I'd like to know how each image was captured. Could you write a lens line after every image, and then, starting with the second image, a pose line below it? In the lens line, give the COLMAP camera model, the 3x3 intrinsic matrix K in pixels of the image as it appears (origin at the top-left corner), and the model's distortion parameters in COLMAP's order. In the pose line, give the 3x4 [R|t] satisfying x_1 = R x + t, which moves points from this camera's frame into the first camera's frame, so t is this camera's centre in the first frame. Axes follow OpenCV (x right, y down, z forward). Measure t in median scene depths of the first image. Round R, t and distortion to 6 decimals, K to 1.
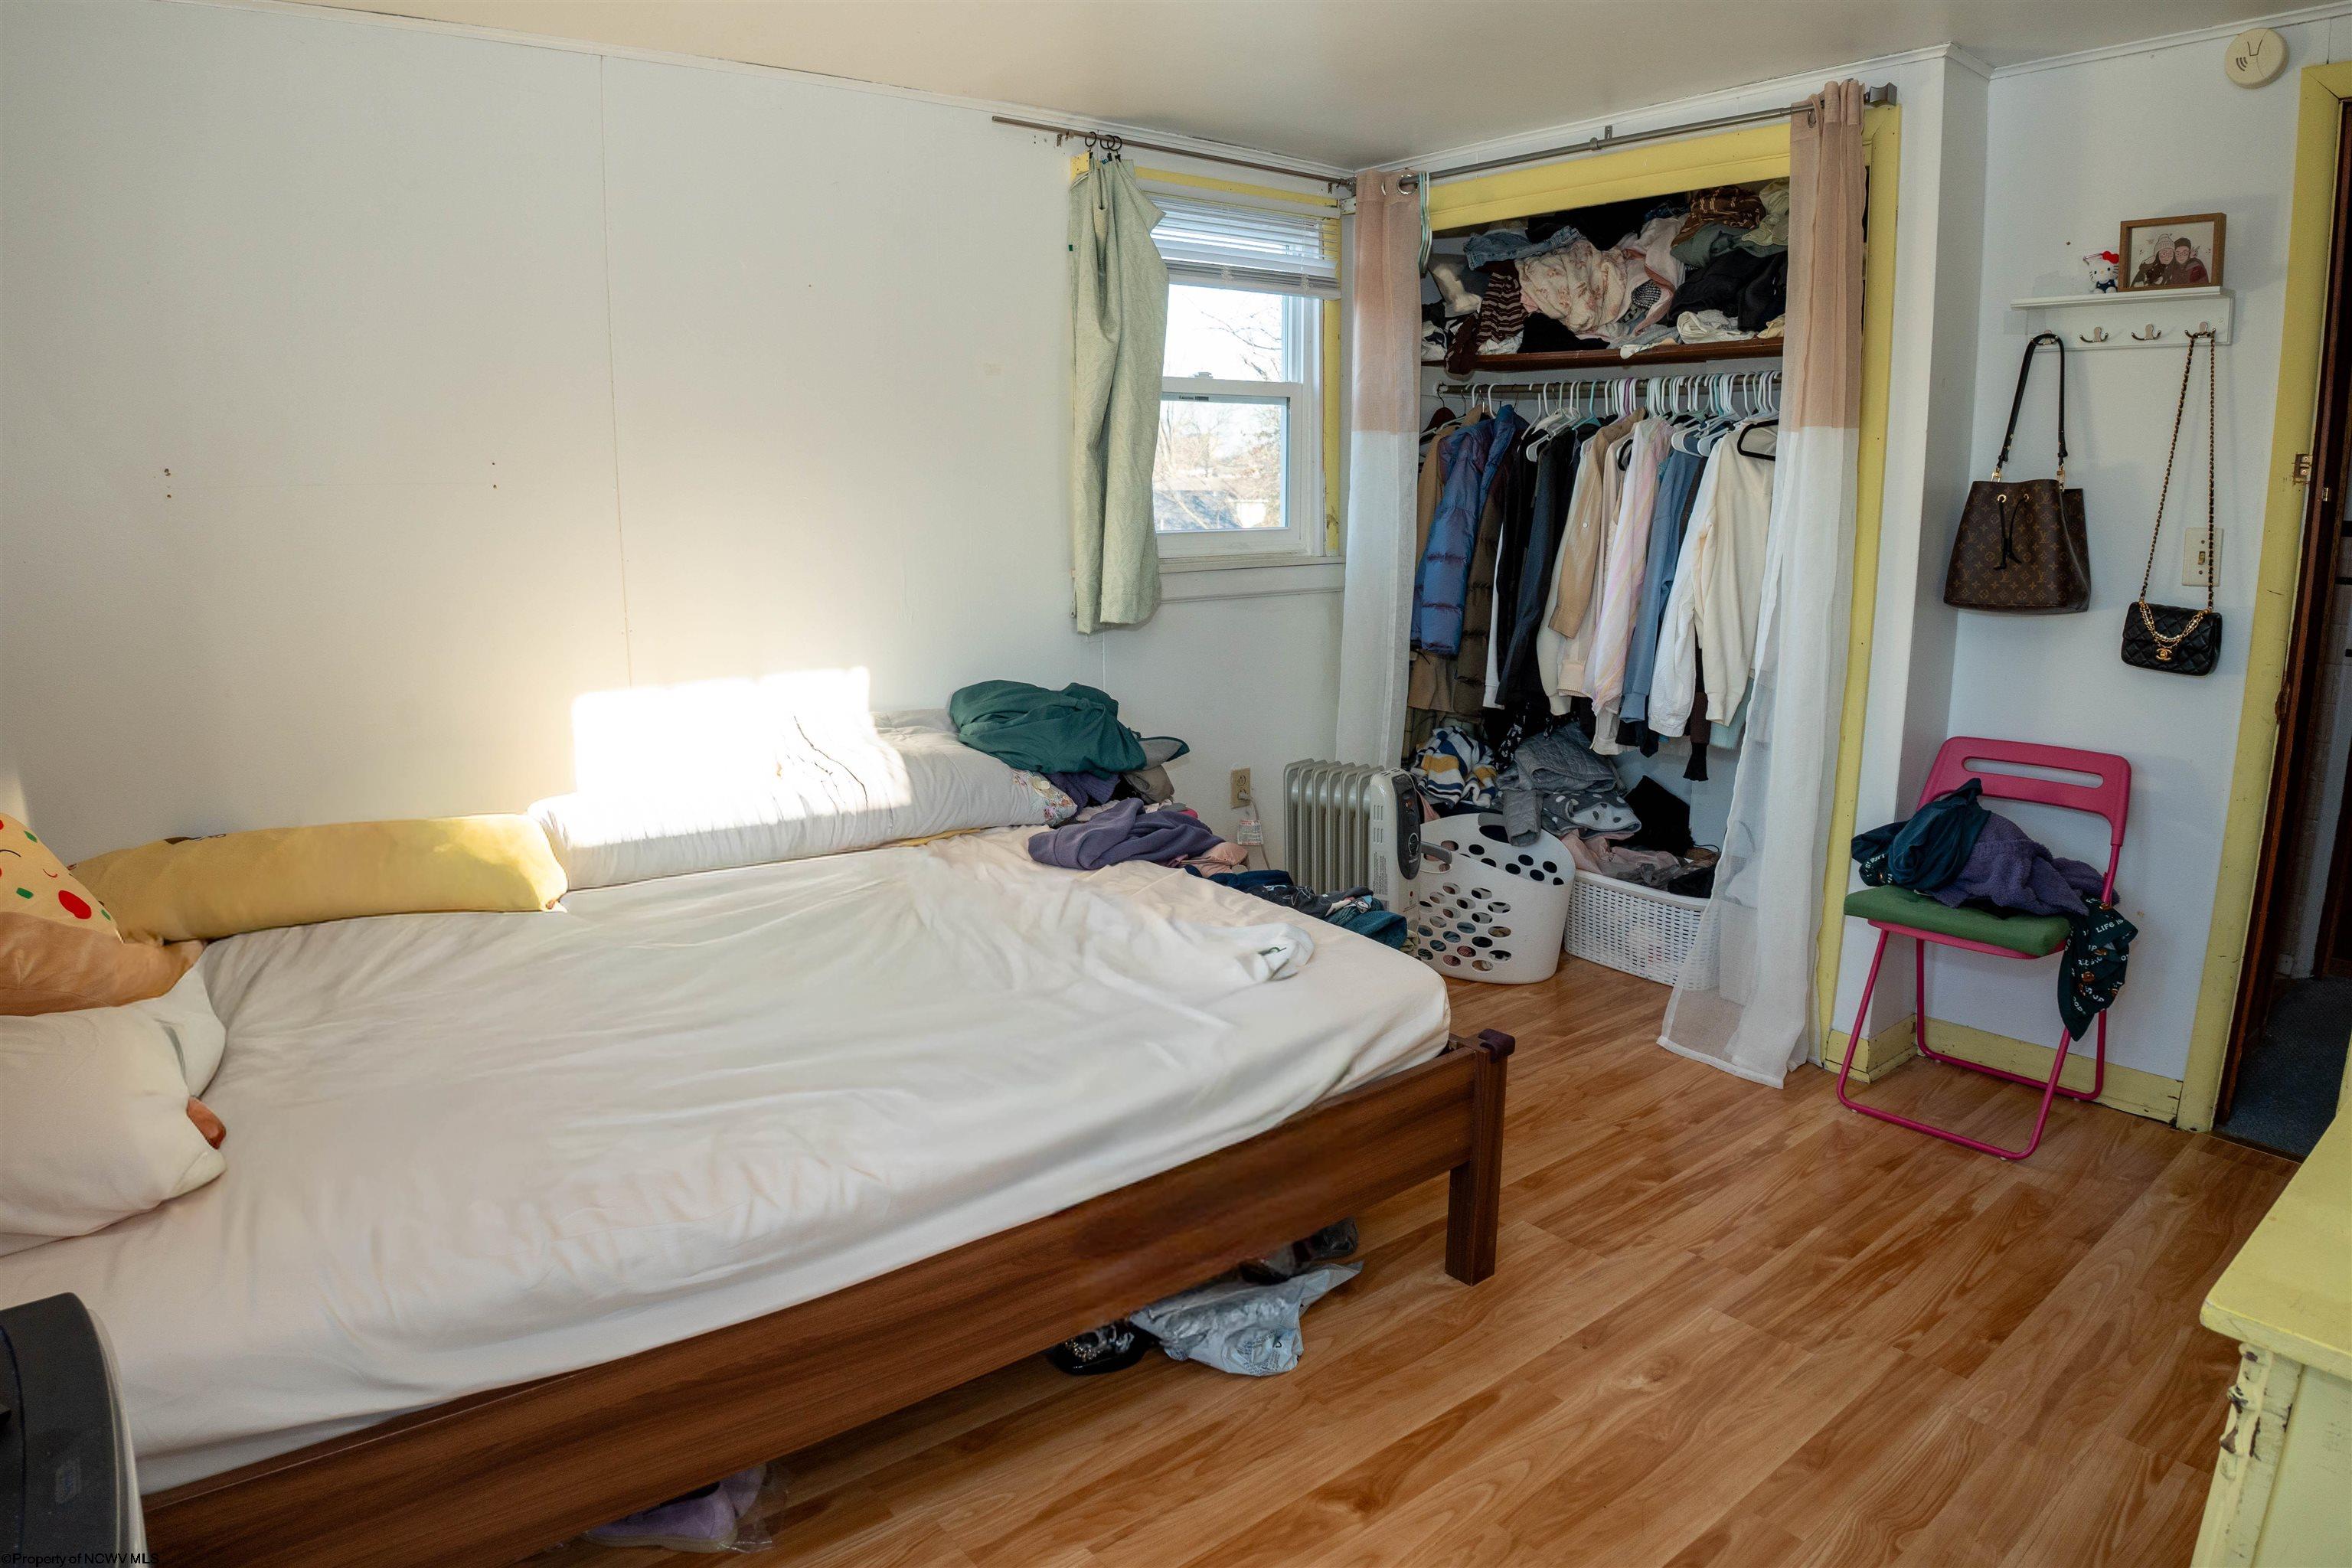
lens RADIAL K [[1400.6, 0, 1176.0], [0, 1400.6, 784.0], [0, 0, 1]] dist [-0.106677, 0.001792]
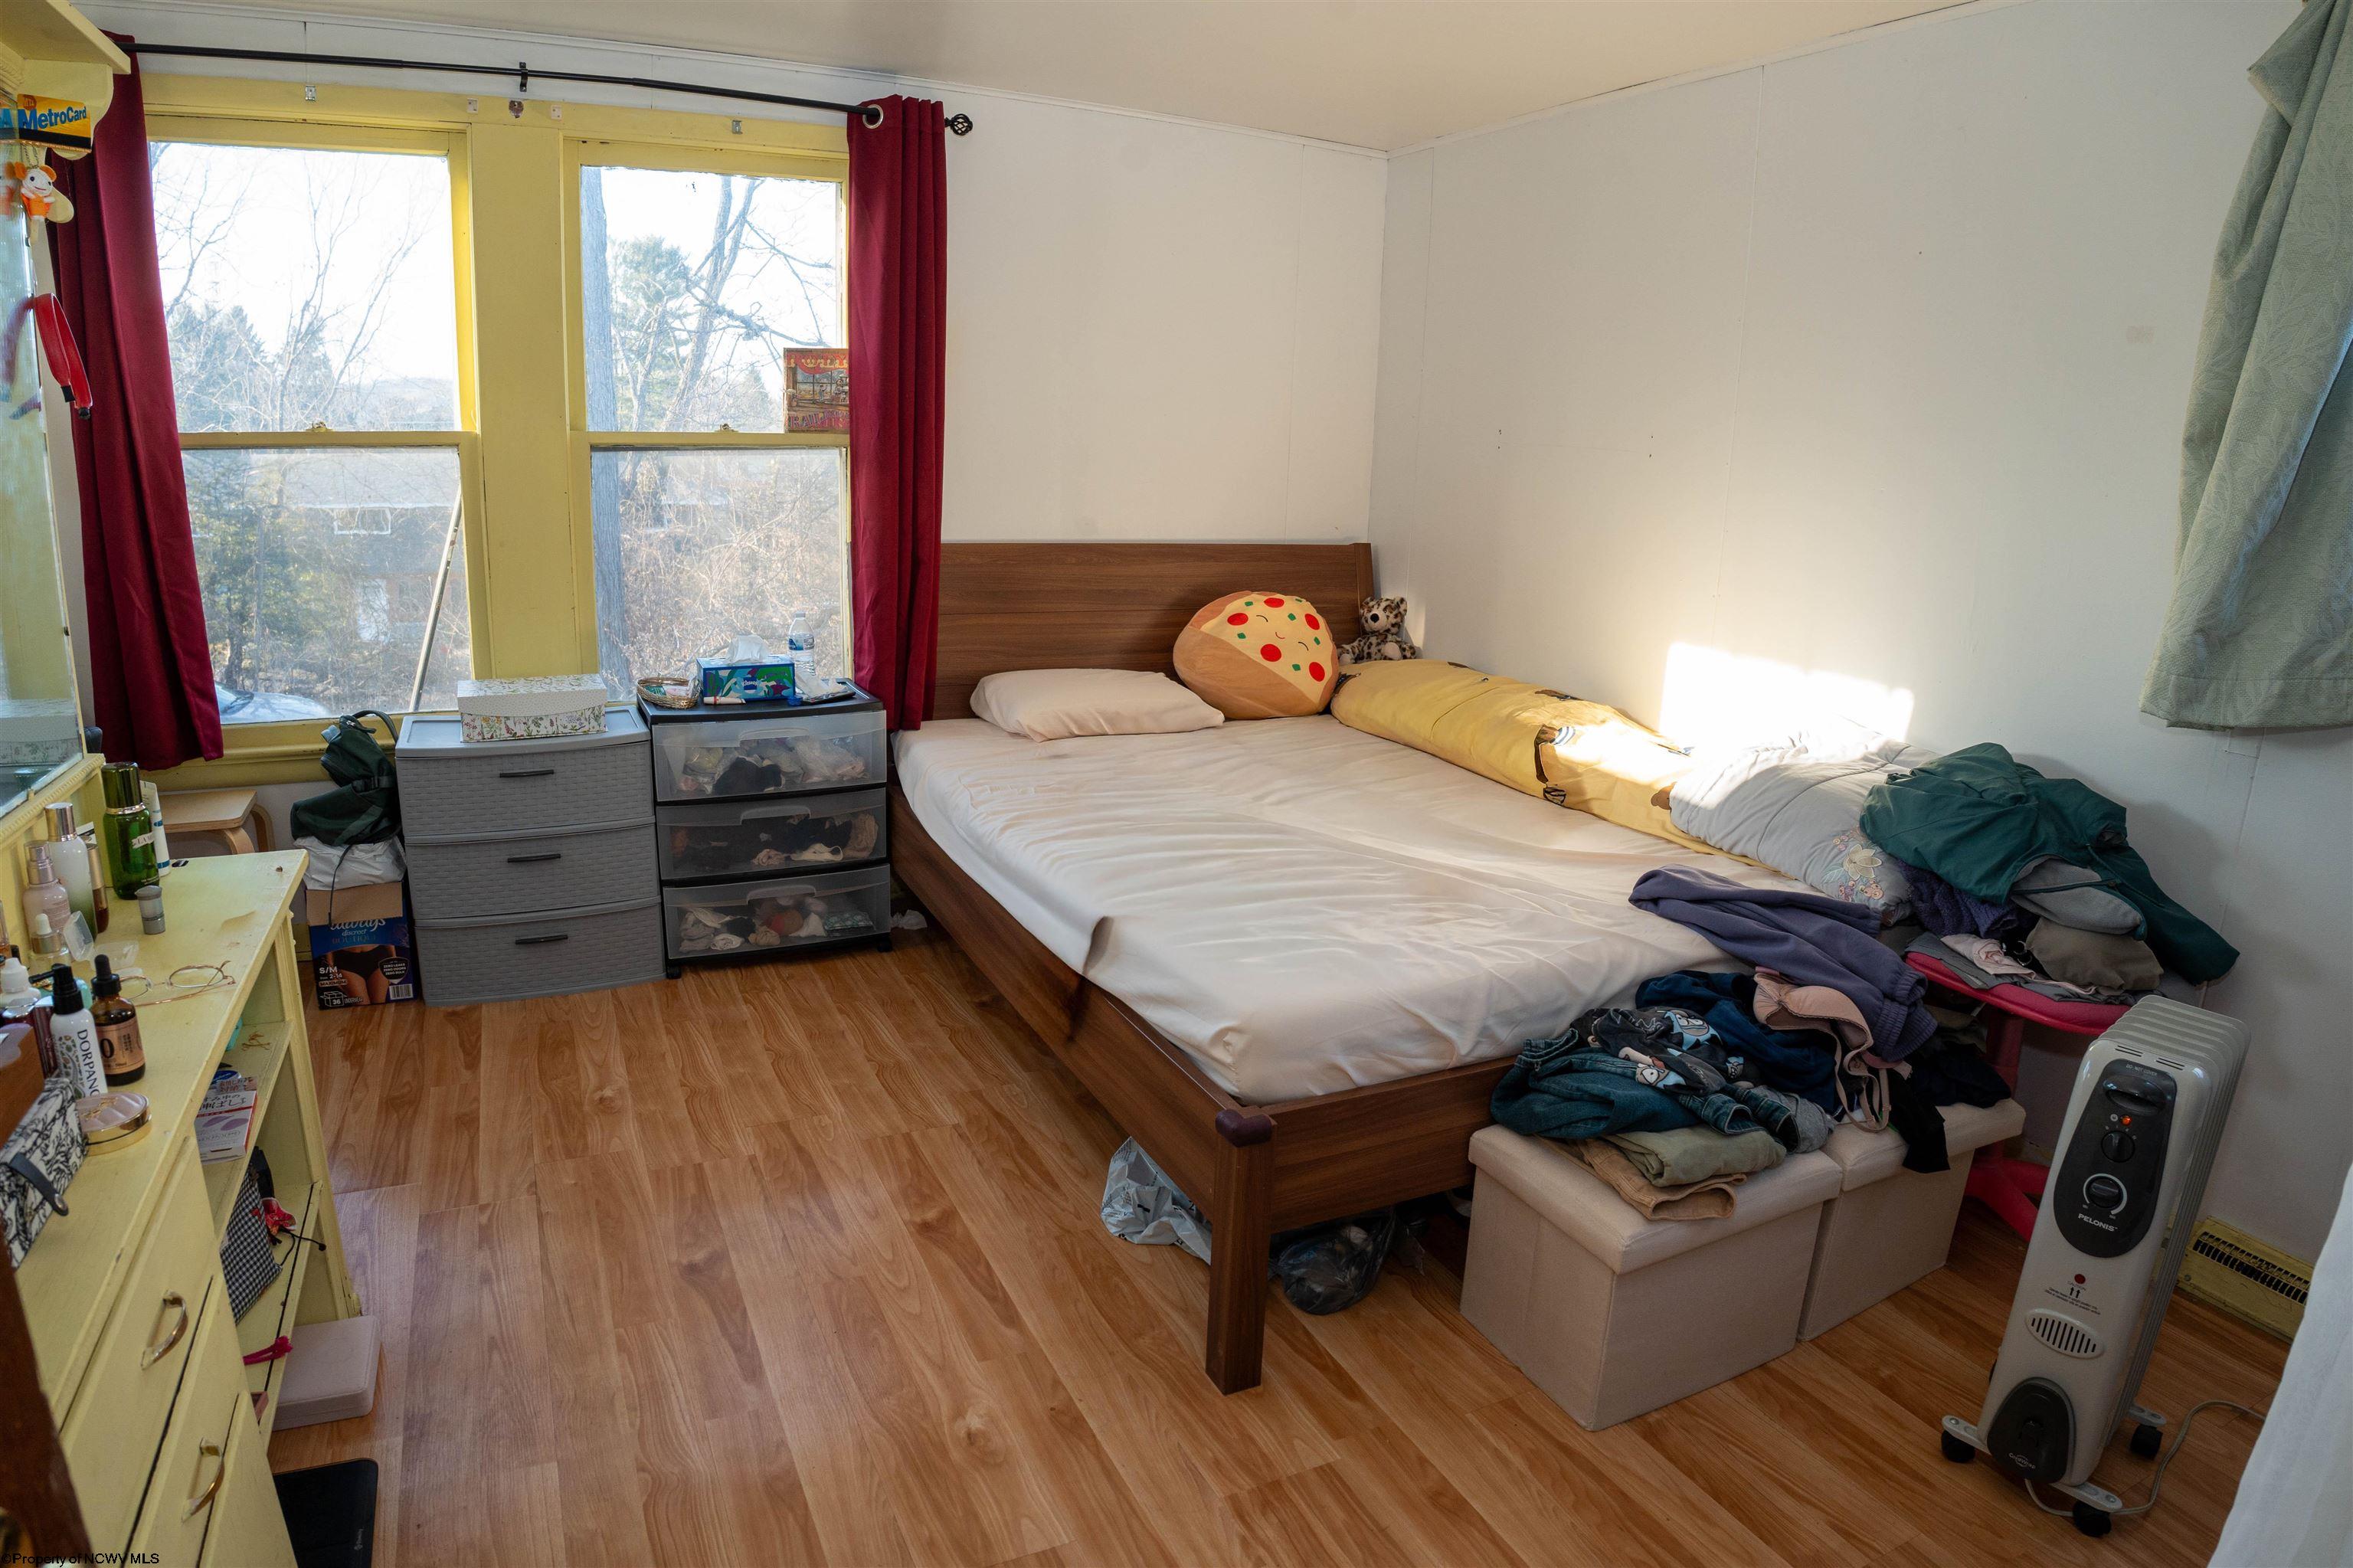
lens RADIAL K [[1401.2, 0, 1176.5], [0, 1401.2, 784.0], [0, 0, 1]] dist [-0.106677, 0.001792]
pose [[-0.224595, 0.218941, -0.949538, 1.104684], [-0.237029, 0.932891, 0.271168, -0.242431], [0.945185, 0.285971, -0.157628, 1.167878]]
